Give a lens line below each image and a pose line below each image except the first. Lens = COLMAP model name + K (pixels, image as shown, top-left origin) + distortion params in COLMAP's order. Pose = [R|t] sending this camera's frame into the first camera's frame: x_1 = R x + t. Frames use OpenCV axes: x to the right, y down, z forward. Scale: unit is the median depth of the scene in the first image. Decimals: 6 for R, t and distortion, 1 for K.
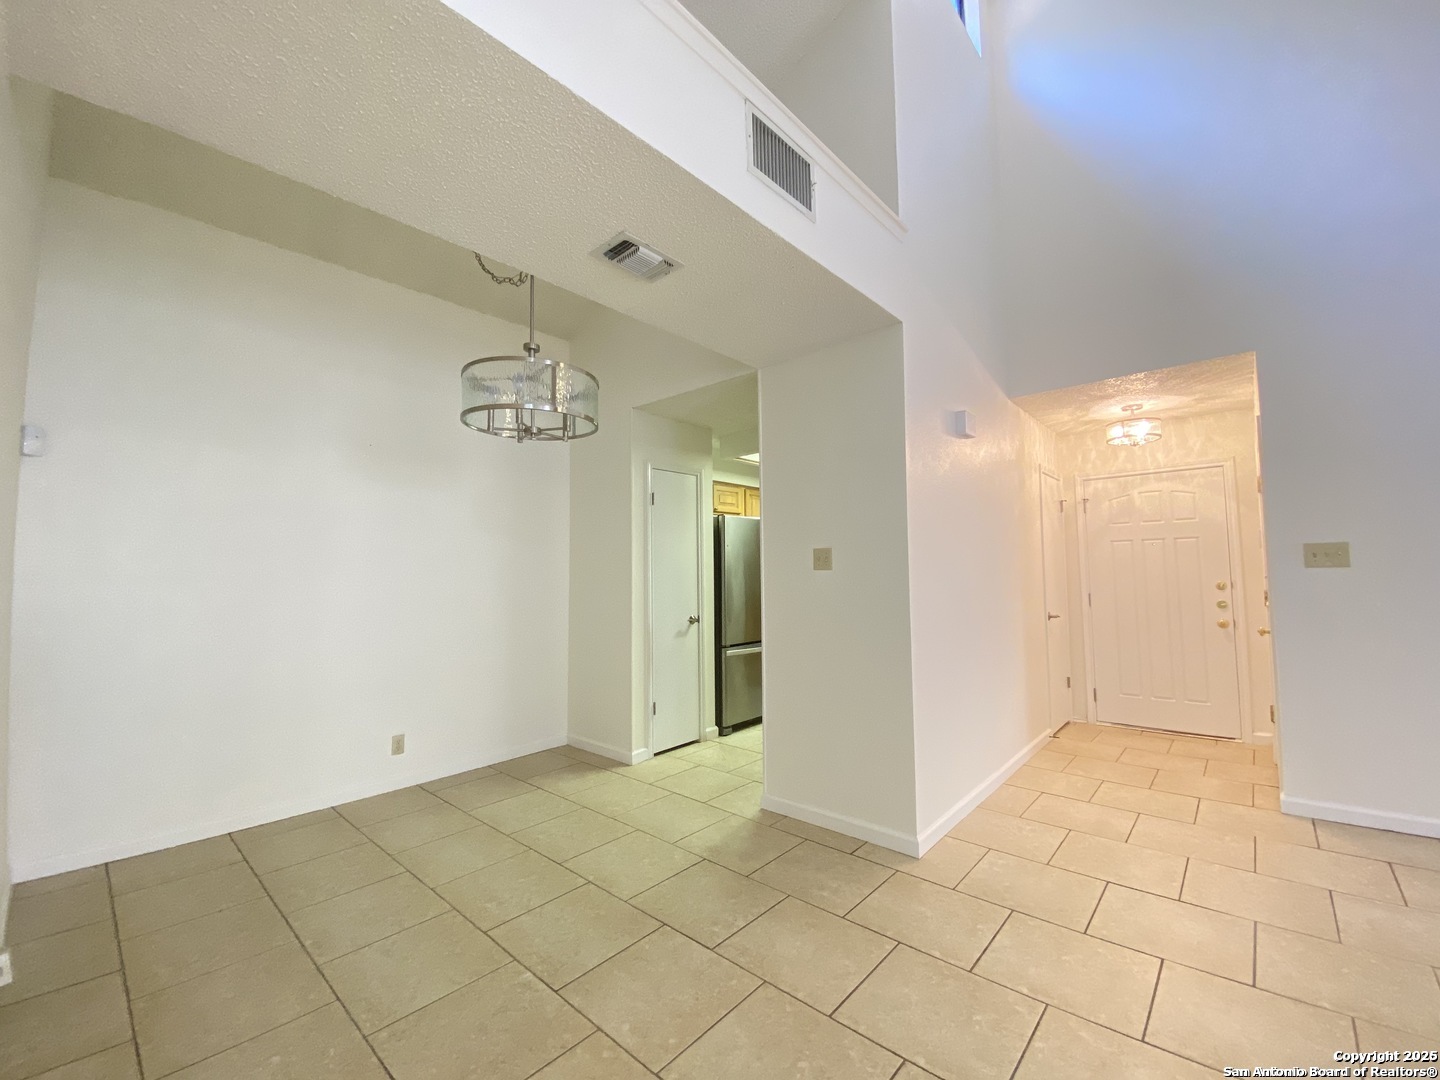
lens RADIAL K [[592.2, 0, 720.0], [0, 592.2, 540.0], [0, 0, 1]] dist [0.016390, -0.014450]
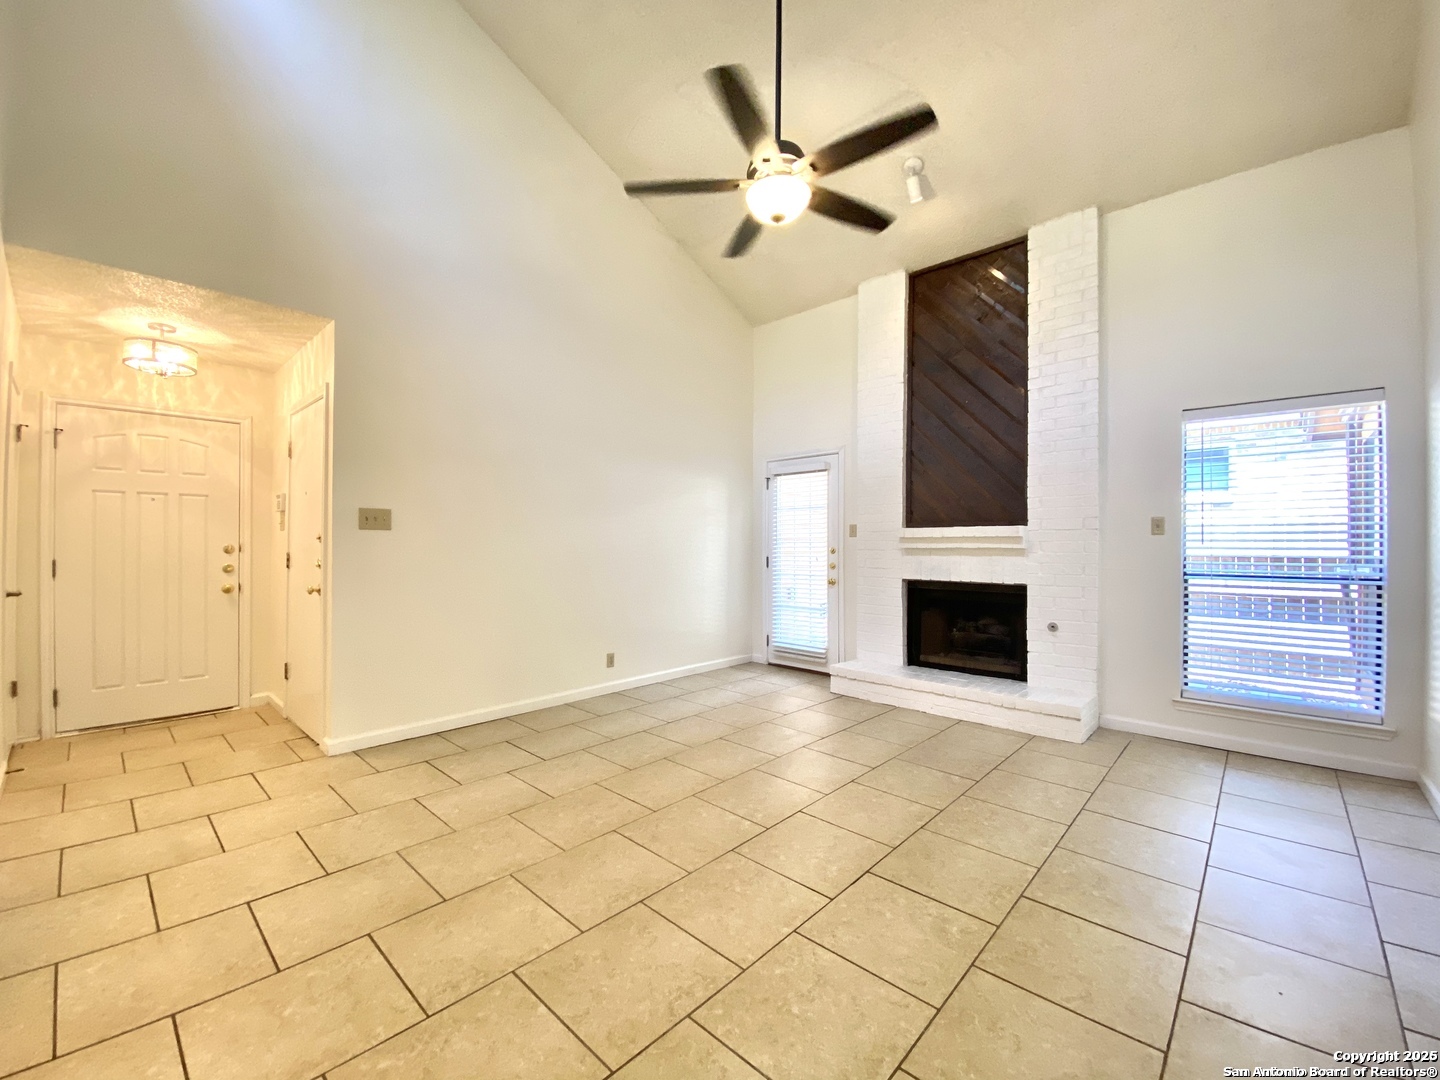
lens RADIAL K [[592.2, 0, 720.0], [0, 592.2, 540.0], [0, 0, 1]] dist [0.016390, -0.014450]
pose [[0.035236, 0.019784, 0.999183, -0.080076], [-0.065868, 0.997676, -0.017432, 0.029416], [-0.997206, -0.065200, 0.036457, 0.200055]]
